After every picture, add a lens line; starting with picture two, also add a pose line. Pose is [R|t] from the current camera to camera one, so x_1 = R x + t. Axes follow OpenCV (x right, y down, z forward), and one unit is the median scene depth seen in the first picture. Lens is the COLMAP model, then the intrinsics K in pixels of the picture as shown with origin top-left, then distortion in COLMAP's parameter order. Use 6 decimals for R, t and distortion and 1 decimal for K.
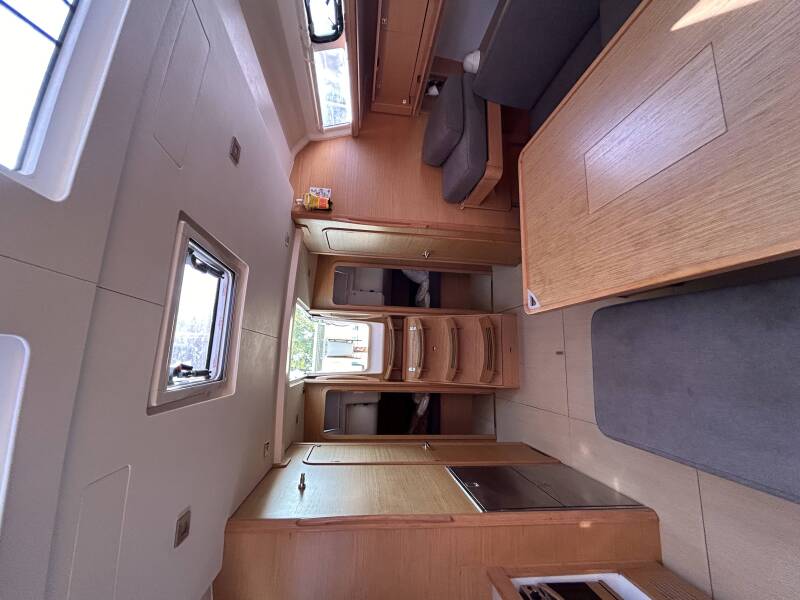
lens RADIAL K [[327.9, 0, 400.5], [0, 327.9, 297.4], [0, 0, 1]] dist [0.000823, 0.000366]
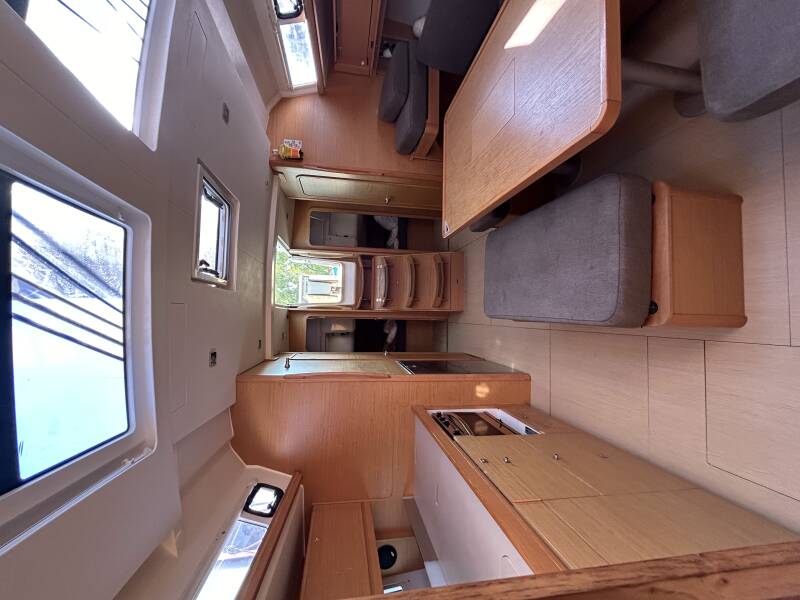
lens RADIAL K [[327.9, 0, 400.5], [0, 327.9, 297.4], [0, 0, 1]] dist [0.000823, 0.000366]
pose [[0.998993, -0.006966, 0.044332, 0.087403], [0.001047, 0.991228, 0.132162, 0.074328], [-0.044864, -0.131982, 0.990236, -0.265159]]
